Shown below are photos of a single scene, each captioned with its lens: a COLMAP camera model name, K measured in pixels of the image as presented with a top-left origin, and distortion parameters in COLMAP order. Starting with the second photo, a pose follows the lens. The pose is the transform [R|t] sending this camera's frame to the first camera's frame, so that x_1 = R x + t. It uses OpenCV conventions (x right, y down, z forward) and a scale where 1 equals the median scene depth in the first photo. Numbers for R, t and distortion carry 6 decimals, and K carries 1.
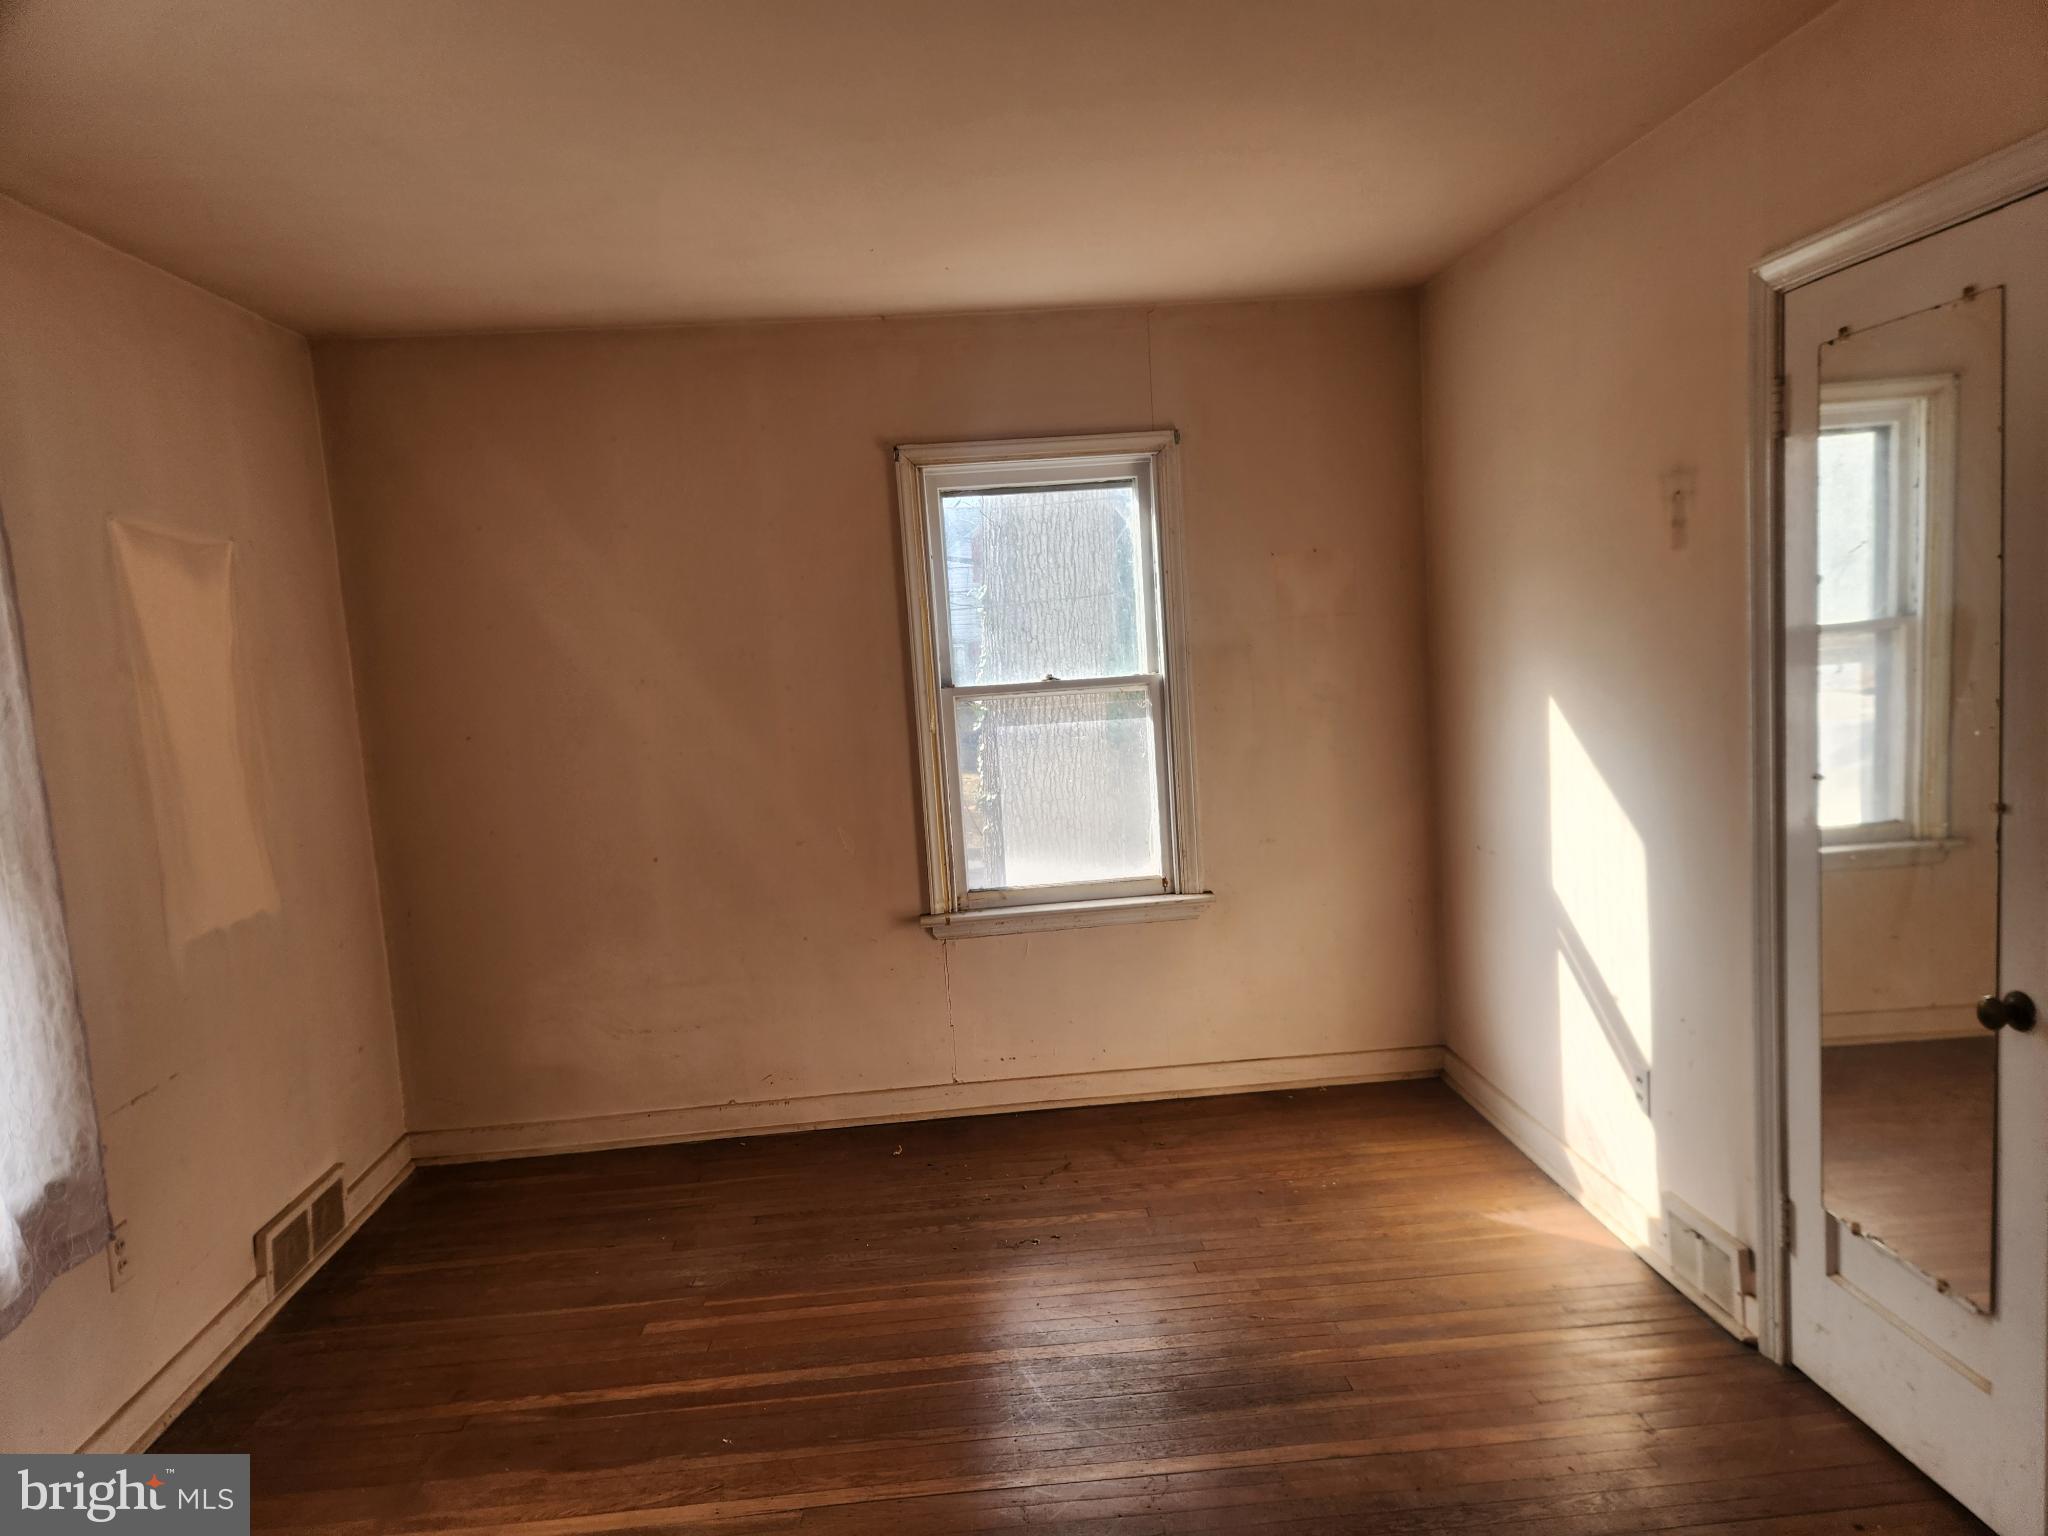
lens RADIAL K [[1359.6, 0, 1025.4], [0, 1359.6, 773.4], [0, 0, 1]] dist [0.074661, -0.065825]
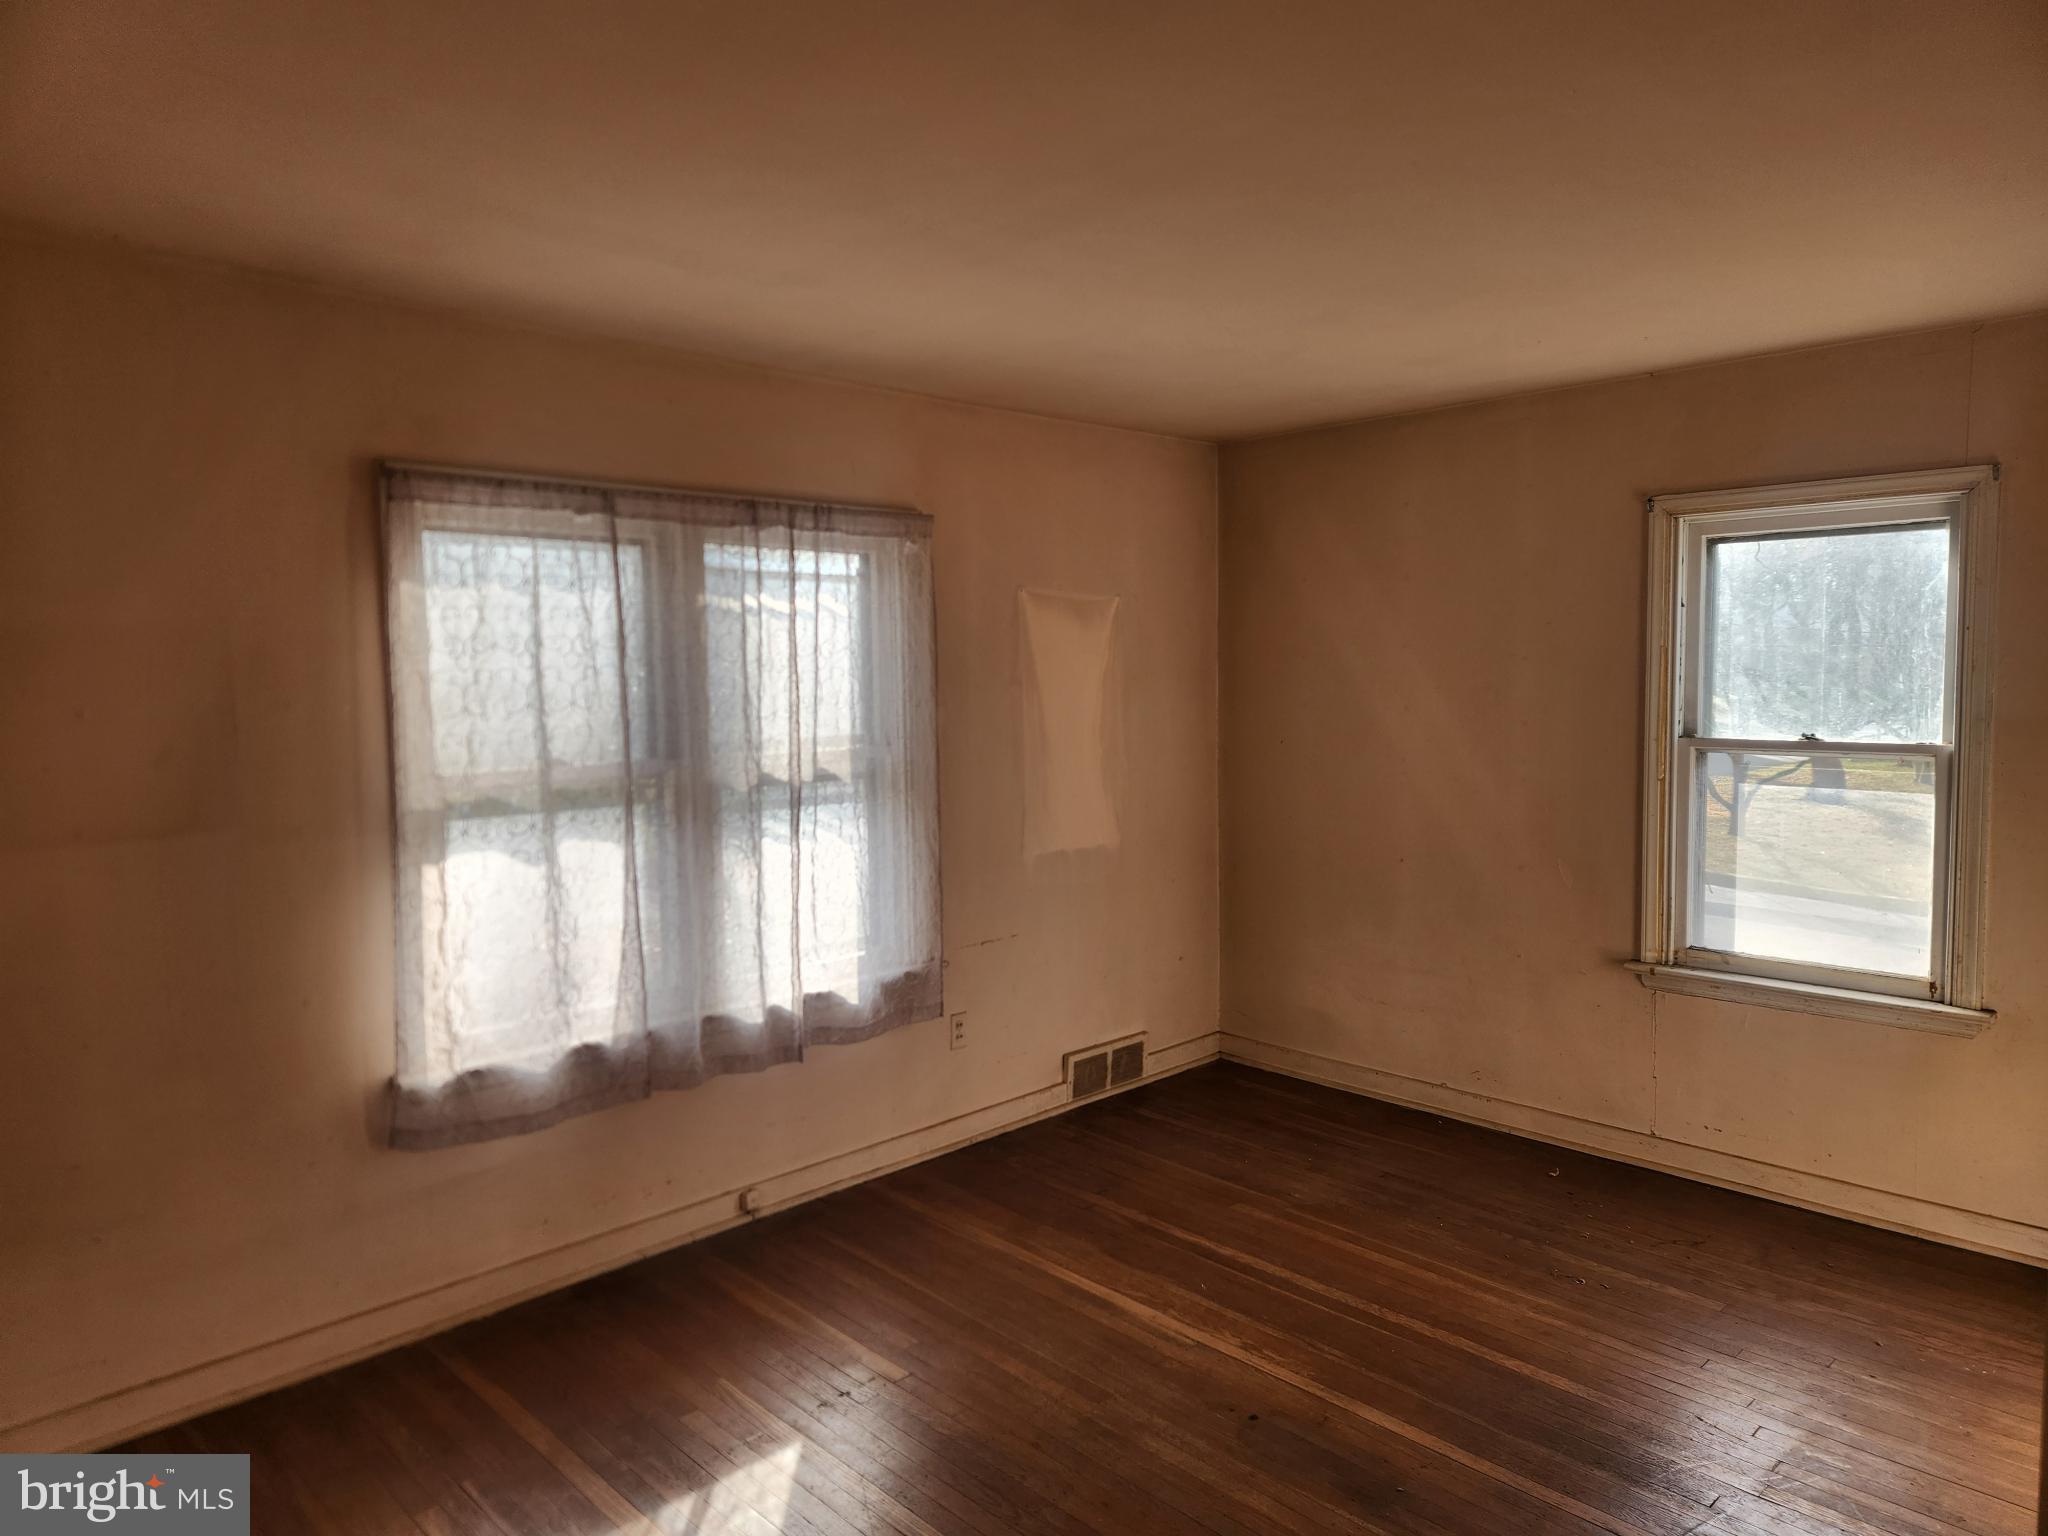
lens RADIAL K [[1333.5, 0, 988.9], [0, 1333.5, 763.3], [0, 0, 1]] dist [0.066601, -0.068180]
pose [[0.626991, 0.110148, -0.771201, 0.387860], [-0.108765, 0.992635, 0.053347, -0.042663], [0.771397, 0.050432, 0.634353, -0.008441]]
